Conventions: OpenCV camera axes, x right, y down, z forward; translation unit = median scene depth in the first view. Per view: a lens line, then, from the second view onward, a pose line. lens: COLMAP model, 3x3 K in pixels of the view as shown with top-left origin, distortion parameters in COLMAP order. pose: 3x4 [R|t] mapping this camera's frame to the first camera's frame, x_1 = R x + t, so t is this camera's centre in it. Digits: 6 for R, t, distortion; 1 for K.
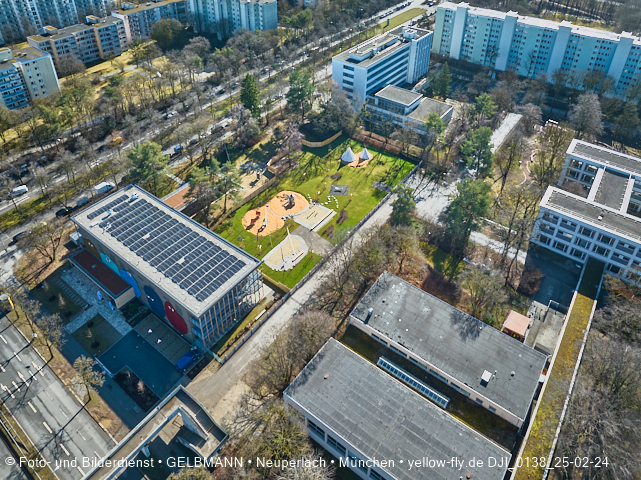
lens RADIAL K [[461.4, 0, 322.2], [0, 461.4, 134.8], [0, 0, 1]] dist [-0.039982, 0.009901]
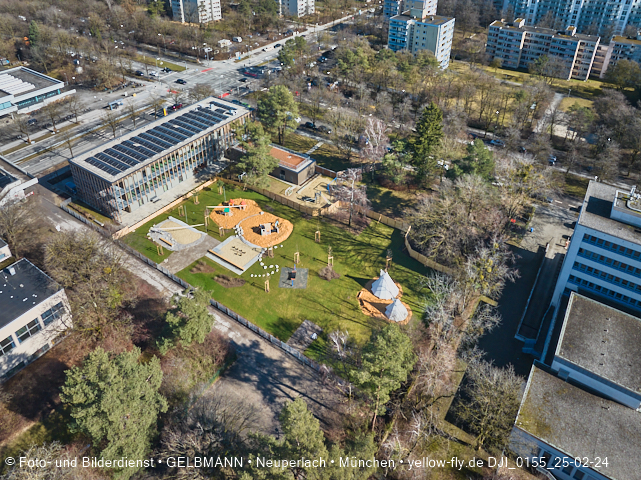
lens RADIAL K [[461.4, 0, 322.2], [0, 461.4, 134.8], [0, 0, 1]] dist [-0.039982, 0.009901]
pose [[0.048185, 0.460375, -0.886416, 0.626027], [-0.518377, 0.770104, 0.371787, -0.357532], [0.853794, 0.441583, 0.275755, 0.921994]]
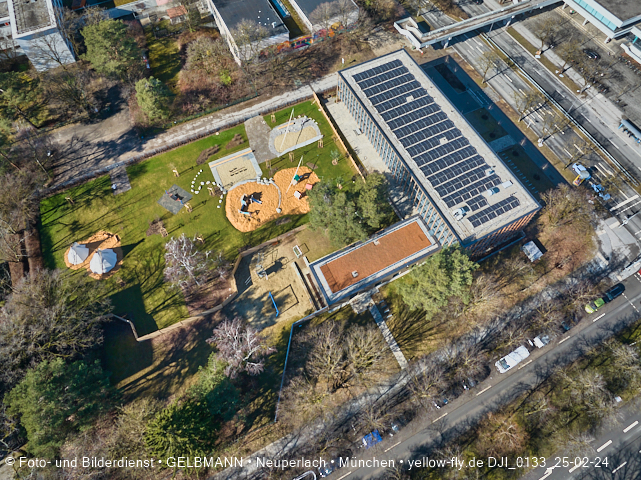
lens RADIAL K [[461.4, 0, 322.2], [0, 461.4, 134.8], [0, 0, 1]] dist [-0.039982, 0.009901]
pose [[-0.890707, -0.370868, 0.262867, -0.370714], [0.223347, 0.146614, 0.963649, -0.618652], [-0.395926, 0.917040, -0.047758, 1.030004]]
